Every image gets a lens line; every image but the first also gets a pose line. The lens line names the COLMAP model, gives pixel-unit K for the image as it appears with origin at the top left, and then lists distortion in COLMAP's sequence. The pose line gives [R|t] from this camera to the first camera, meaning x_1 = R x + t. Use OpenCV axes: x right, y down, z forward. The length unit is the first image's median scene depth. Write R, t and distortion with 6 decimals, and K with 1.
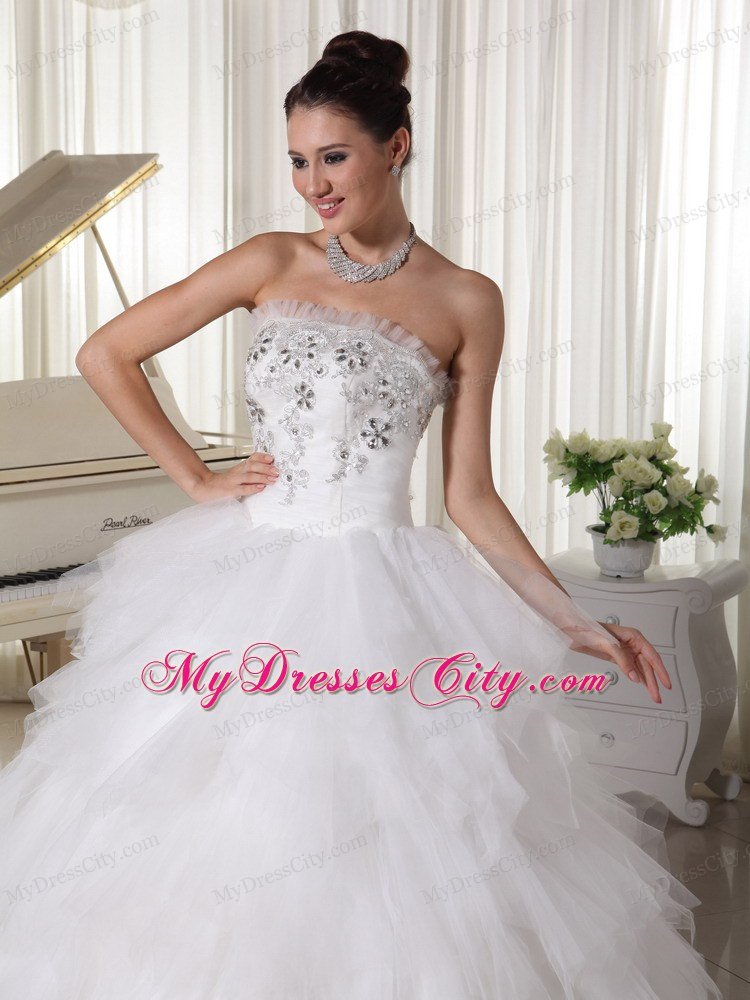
lens RADIAL K [[1774.3, 0, 371.9], [0, 1774.3, 543.3], [0, 0, 1]] dist [0.045390, -1.070329]
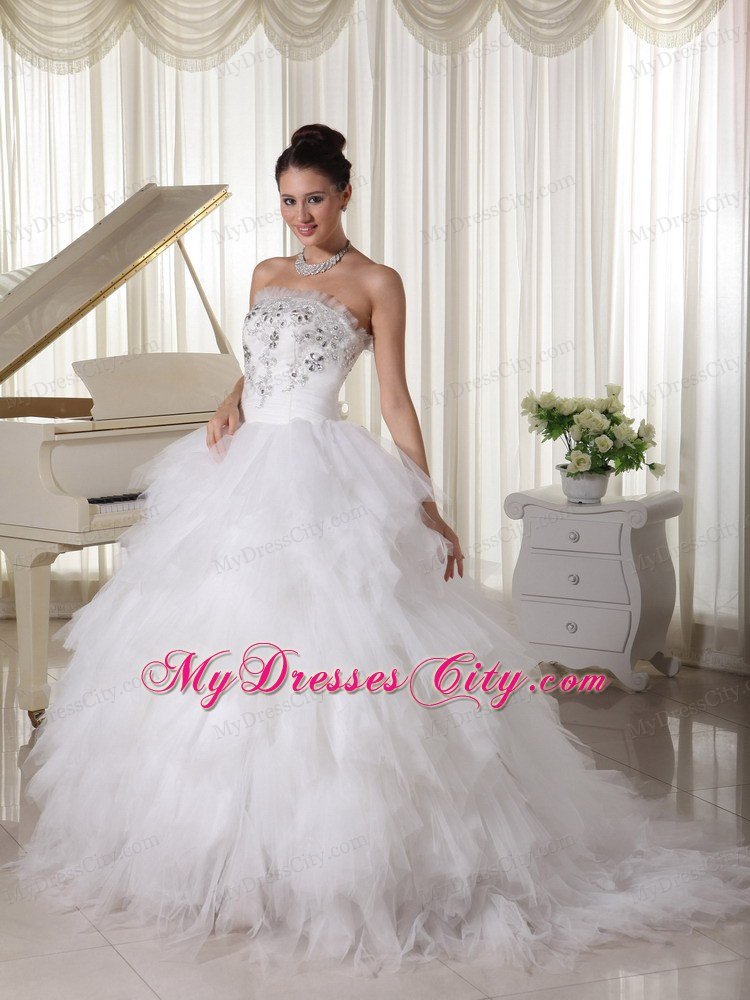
lens RADIAL K [[1663.2, 0, 375.0], [0, 1663.2, 500.0], [0, 0, 1]] dist [-0.006526, -0.918176]
pose [[0.998437, -0.006440, -0.055517, 0.056816], [0.005556, 0.999856, -0.016057, 0.035886], [0.055613, 0.015724, 0.998329, -0.228646]]
